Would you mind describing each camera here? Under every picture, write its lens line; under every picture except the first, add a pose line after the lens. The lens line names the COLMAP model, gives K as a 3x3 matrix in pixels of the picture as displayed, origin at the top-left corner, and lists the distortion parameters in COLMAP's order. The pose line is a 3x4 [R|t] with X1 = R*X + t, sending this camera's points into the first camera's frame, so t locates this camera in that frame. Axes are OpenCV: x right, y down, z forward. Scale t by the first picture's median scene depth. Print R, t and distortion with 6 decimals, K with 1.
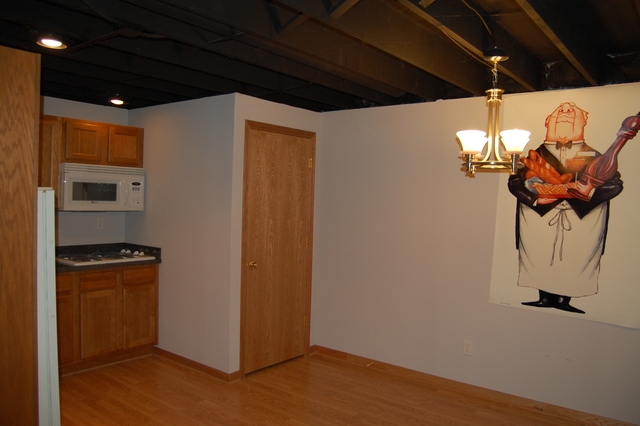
lens RADIAL K [[506.5, 0, 323.6], [0, 506.5, 213.1], [0, 0, 1]] dist [-0.077296, 0.009853]
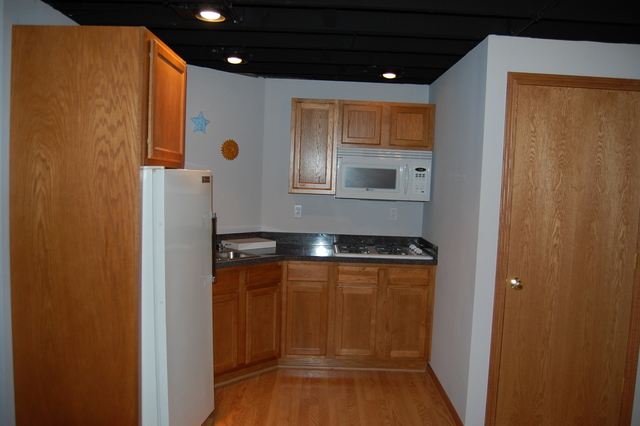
lens RADIAL K [[506.5, 0, 323.6], [0, 506.5, 213.1], [0, 0, 1]] dist [-0.077296, 0.009853]
pose [[0.617964, 0.048575, -0.784704, 0.231729], [-0.042399, 0.998696, 0.028431, -0.001741], [0.785062, 0.015701, 0.619218, 0.380932]]
